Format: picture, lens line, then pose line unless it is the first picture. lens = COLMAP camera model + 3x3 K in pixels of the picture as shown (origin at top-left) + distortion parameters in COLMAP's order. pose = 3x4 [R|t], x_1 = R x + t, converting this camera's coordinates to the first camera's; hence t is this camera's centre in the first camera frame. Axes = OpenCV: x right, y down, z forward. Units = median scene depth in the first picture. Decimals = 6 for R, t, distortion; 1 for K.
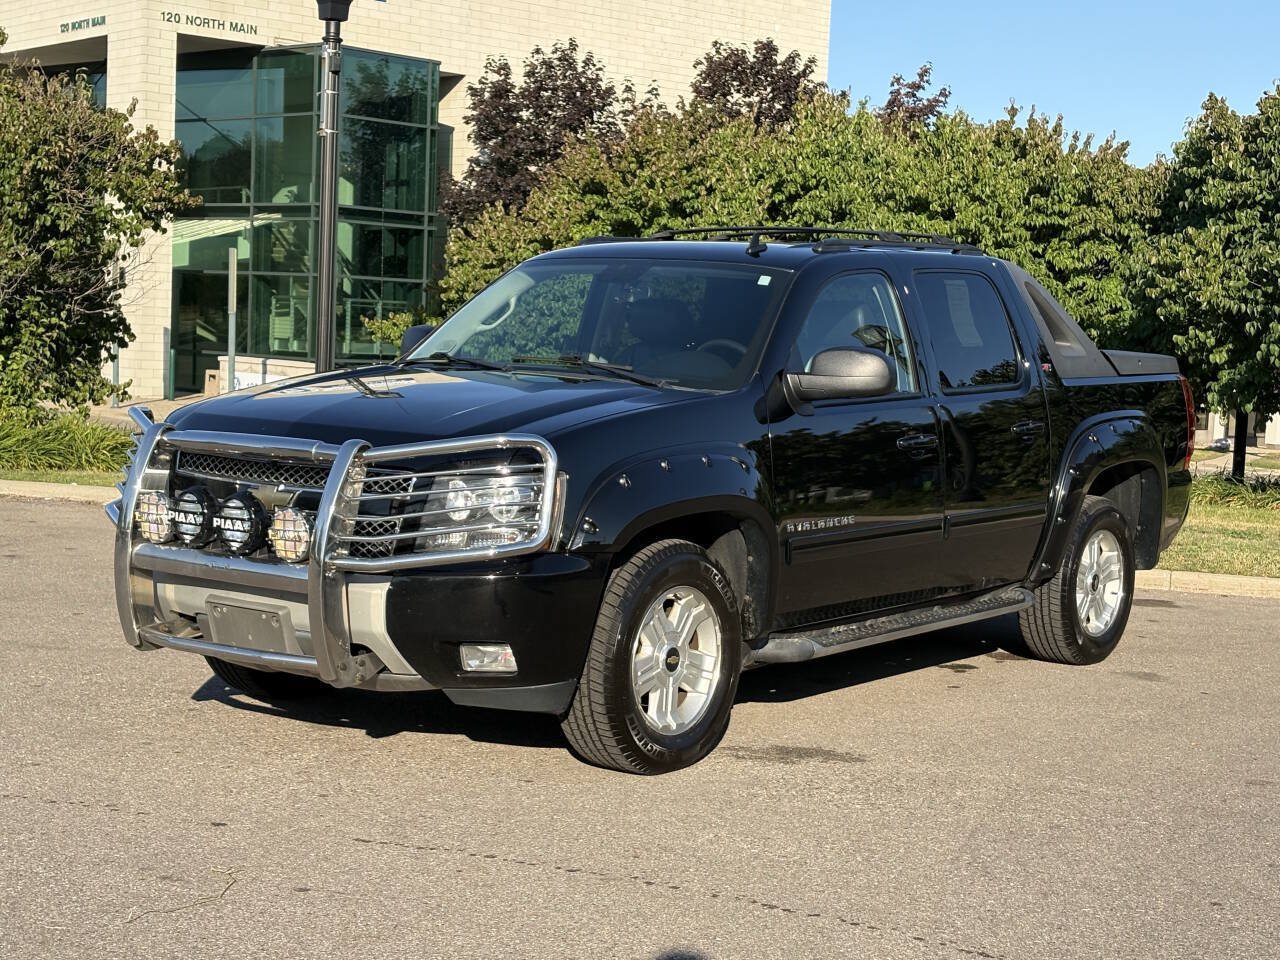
lens RADIAL K [[1992.0, 0, 640.0], [0, 1992.0, 480.0], [0, 0, 1]] dist [0.271492, -1.141882]
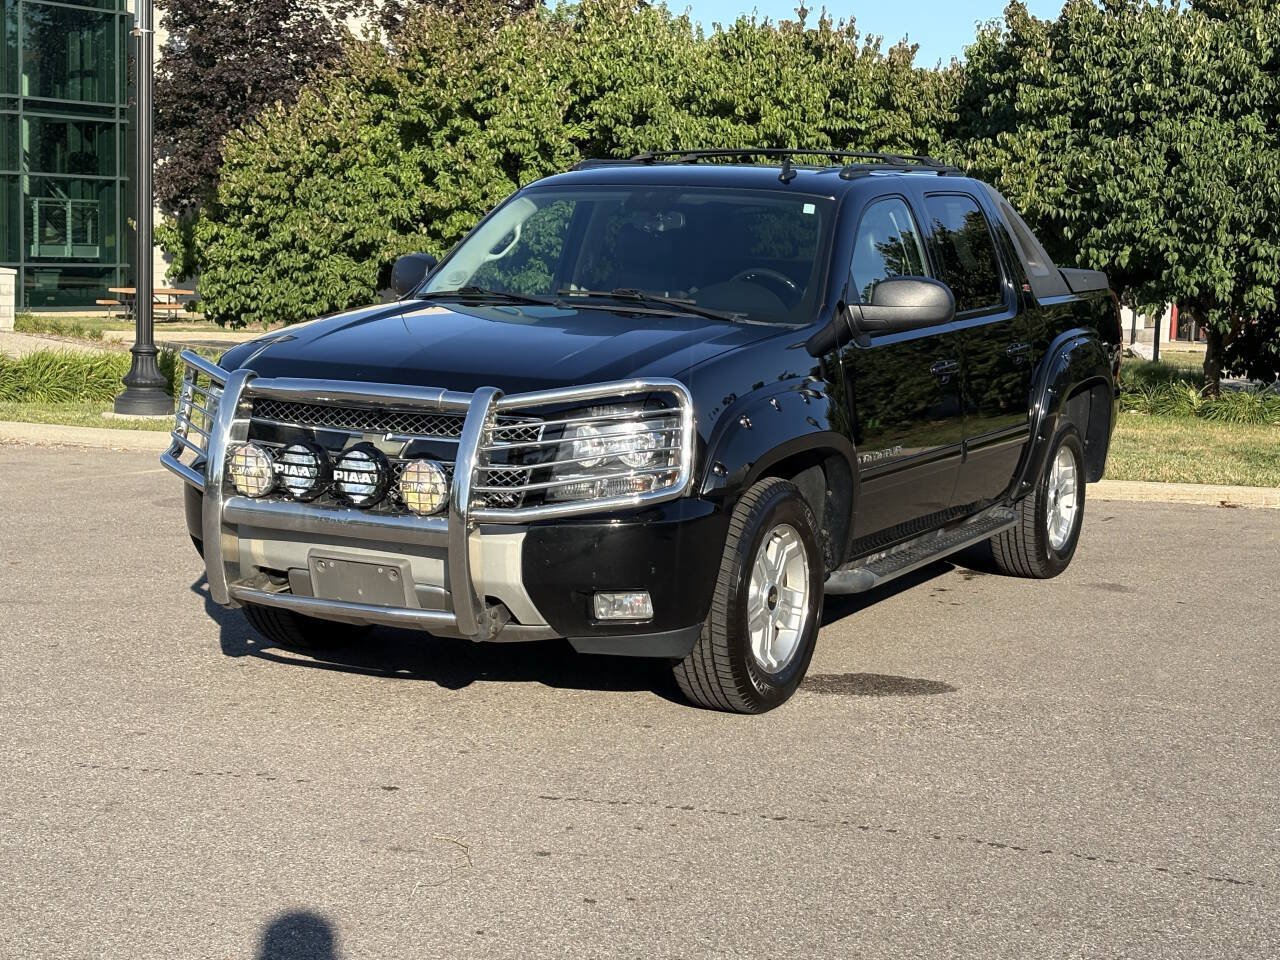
lens RADIAL K [[2039.9, 0, 640.0], [0, 2039.9, 480.0], [0, 0, 1]] dist [0.276043, -1.293994]
pose [[0.985905, -0.029257, 0.164728, -0.087092], [0.021011, 0.998448, 0.051578, -0.009183], [-0.165981, -0.047390, 0.984990, 0.003956]]
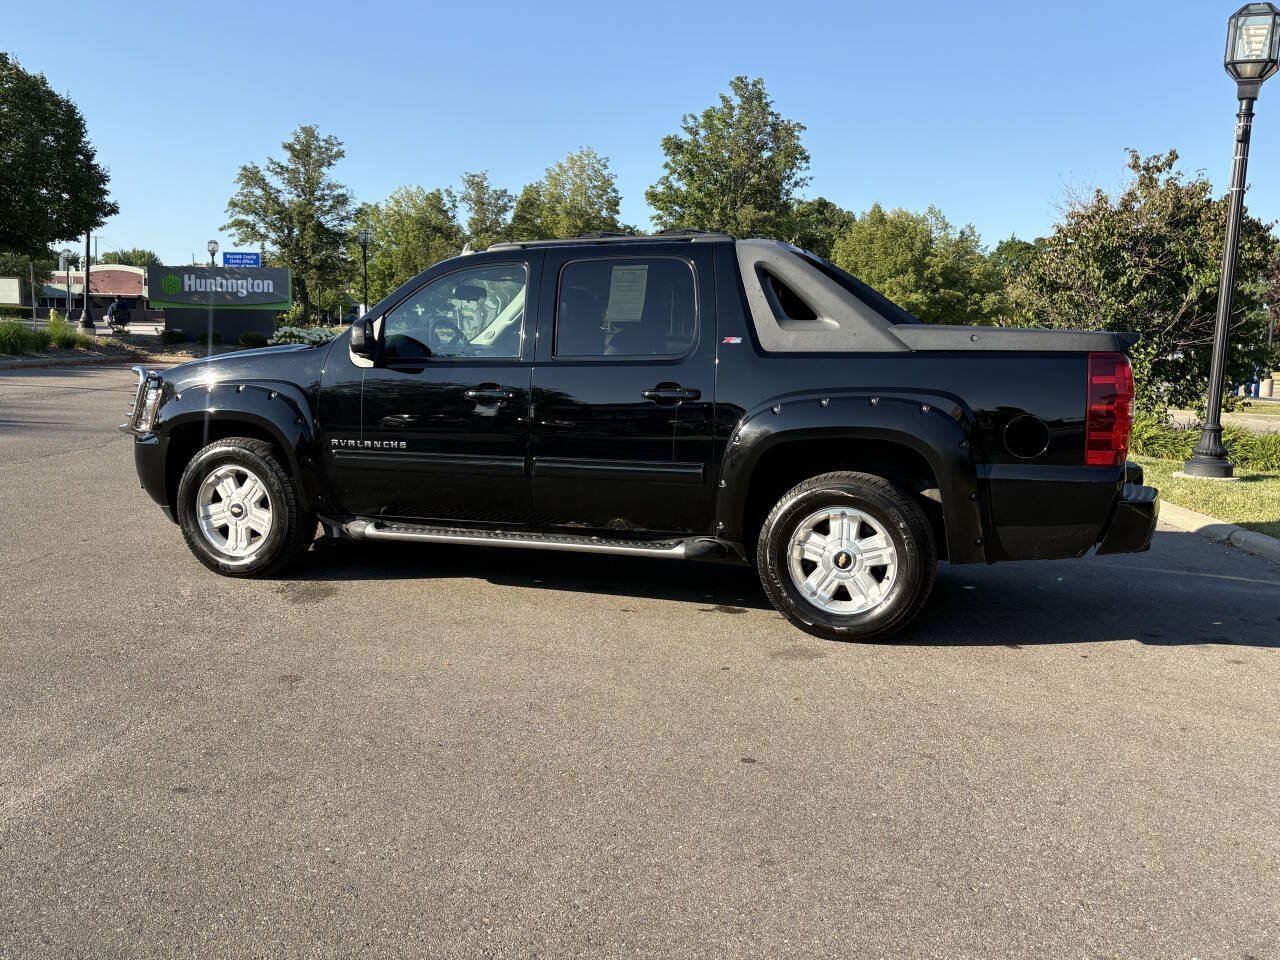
lens RADIAL K [[1166.5, 0, 640.0], [0, 1166.5, 480.0], [0, 0, 1]] dist [0.105140, -0.176894]
pose [[0.309655, 0.085868, -0.946964, 0.417721], [-0.082812, 0.994565, 0.063105, -0.009276], [0.947236, 0.058879, 0.315083, 0.407522]]
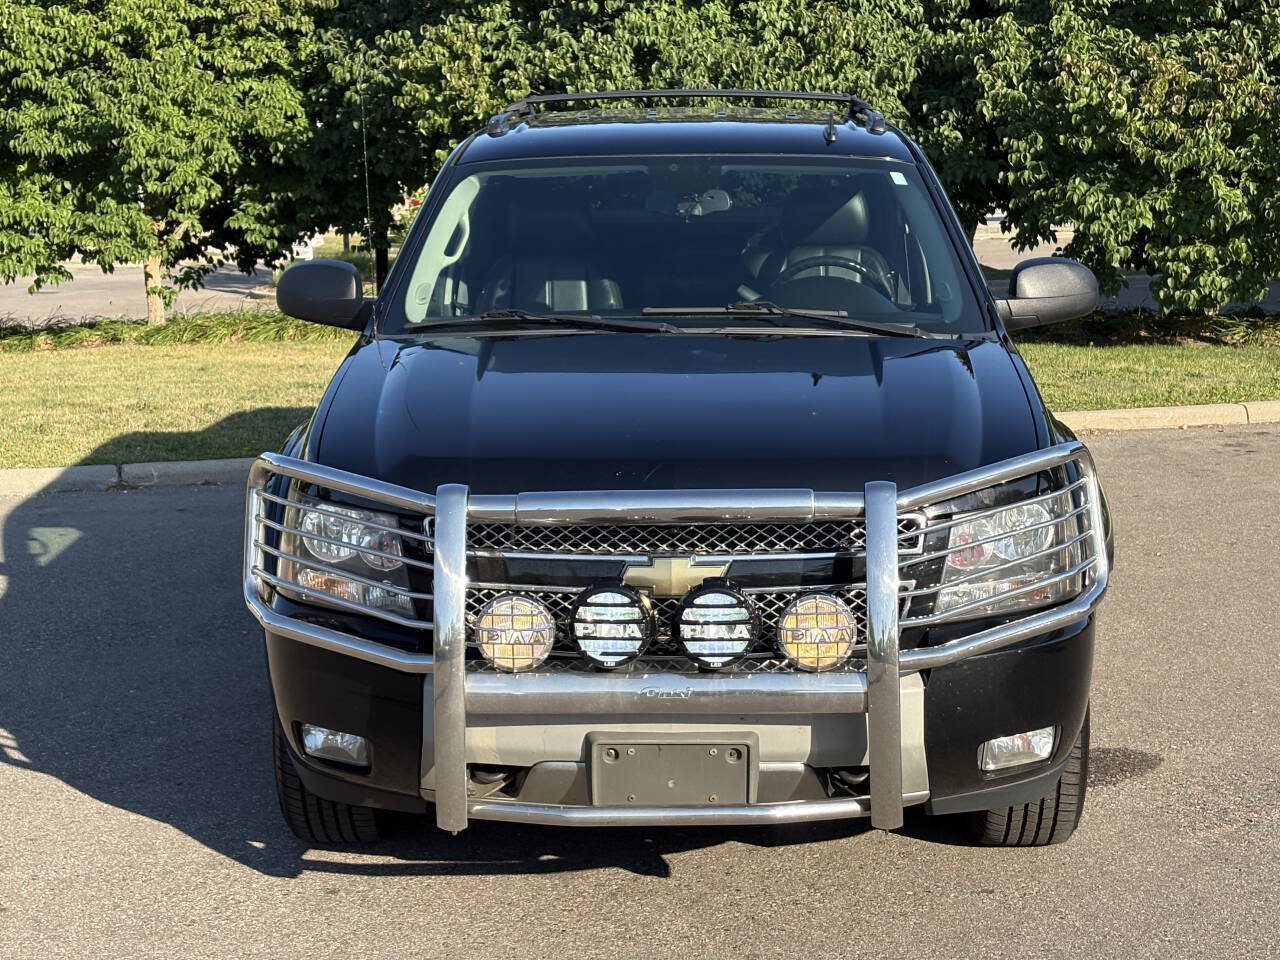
lens RADIAL K [[2198.2, 0, 640.0], [0, 2198.2, 480.0], [0, 0, 1]] dist [0.236741, -0.915826]
pose [[0.814460, -0.142066, 0.562558, -0.237812], [0.085378, 0.988351, 0.125986, -0.046112], [-0.573903, -0.054580, 0.817102, 0.158238]]
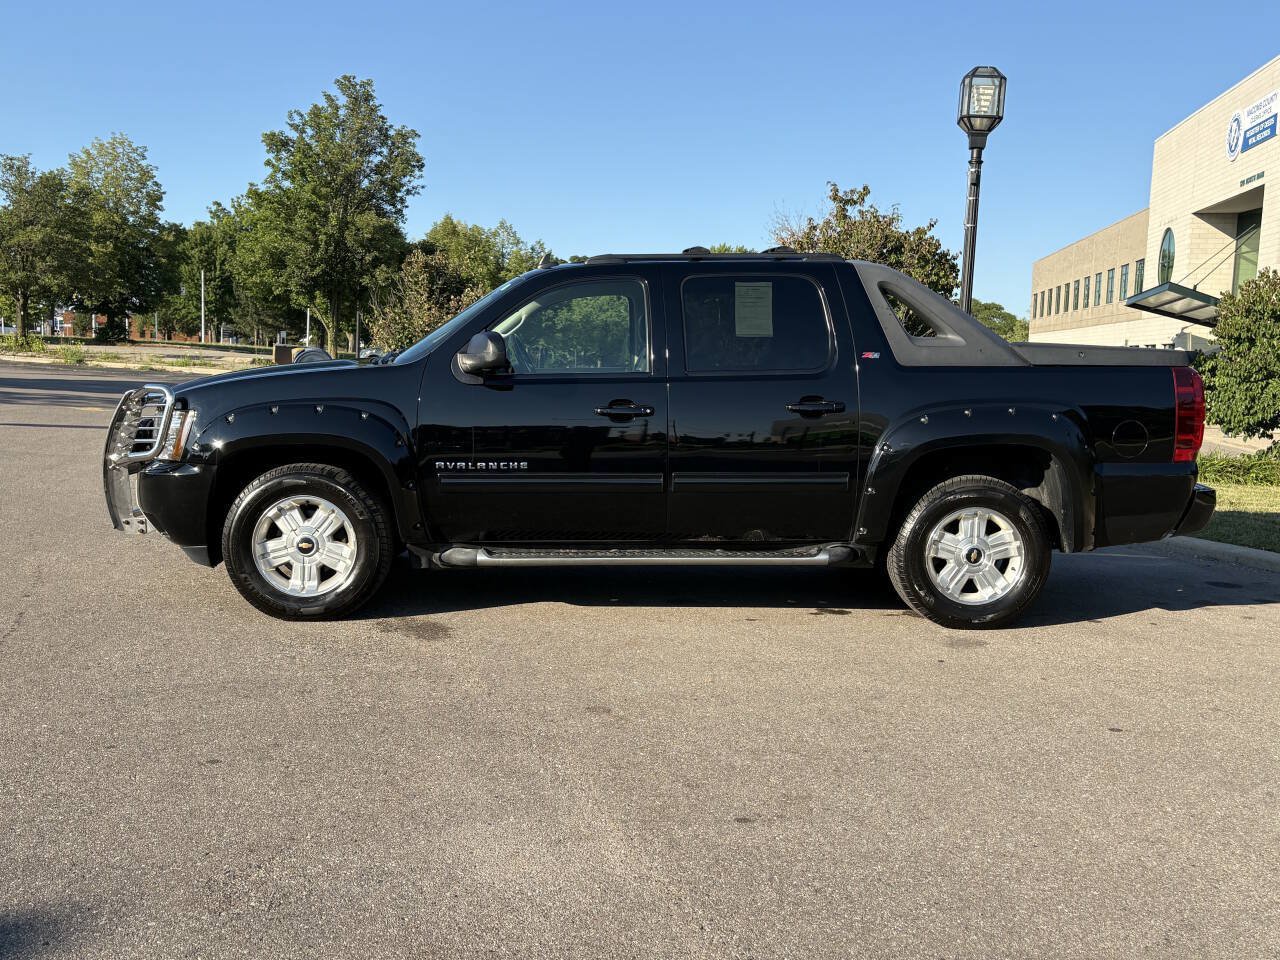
lens RADIAL K [[1210.5, 0, 640.0], [0, 1210.5, 480.0], [0, 0, 1]] dist [0.047021, -0.025631]
pose [[0.654026, 0.053747, -0.754561, 0.340586], [-0.058340, 0.998086, 0.020527, 0.004046], [0.754219, 0.030596, 0.655909, 0.243170]]
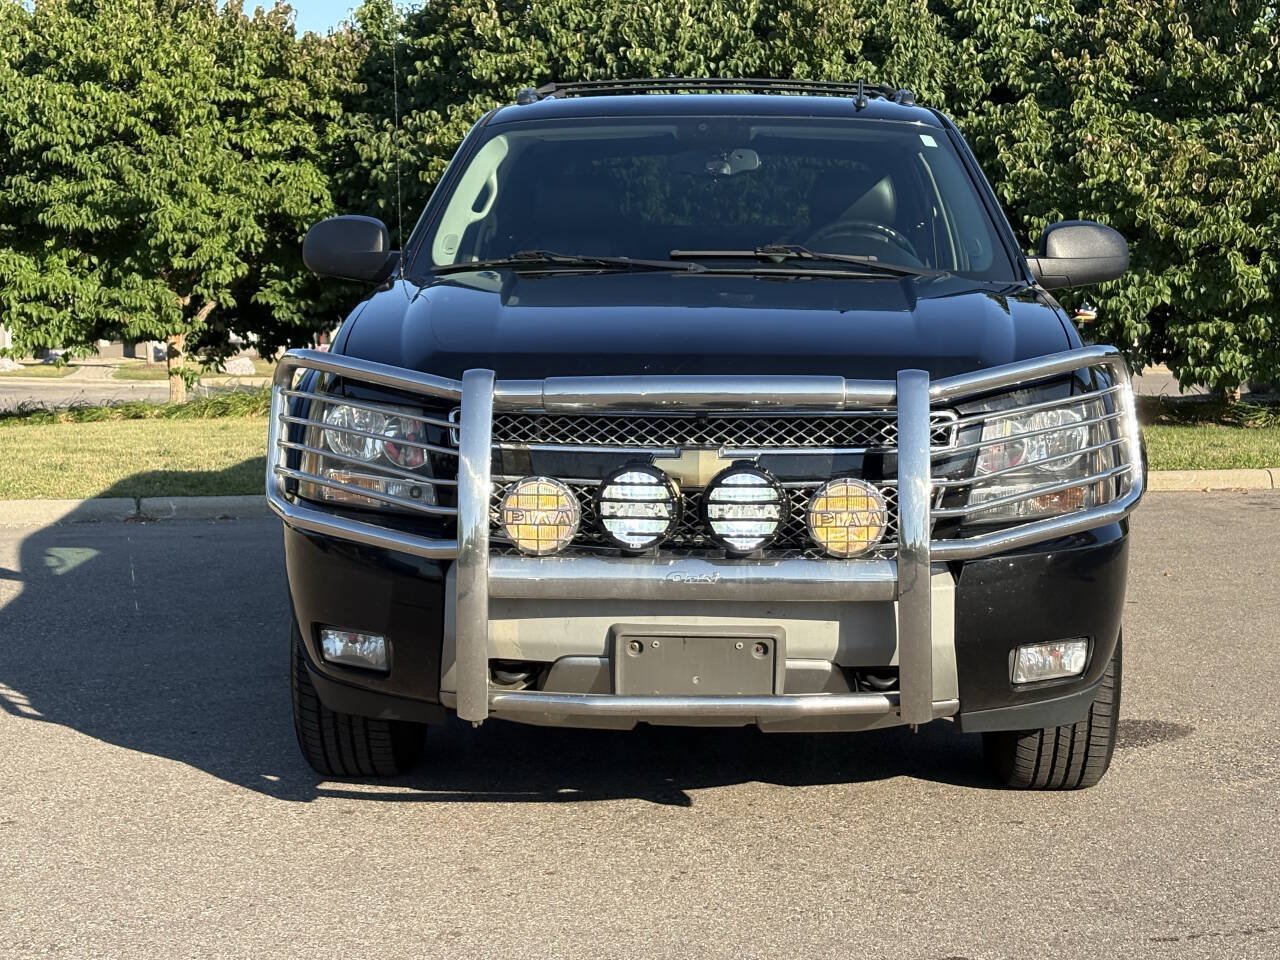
lens RADIAL K [[2198.7, 0, 640.0], [0, 2198.7, 480.0], [0, 0, 1]] dist [0.208285, -0.703045]
pose [[0.819952, -0.092385, 0.564927, -0.240947], [0.071763, 0.995695, 0.058671, -0.012444], [-0.567916, -0.007567, 0.823052, 0.161311]]
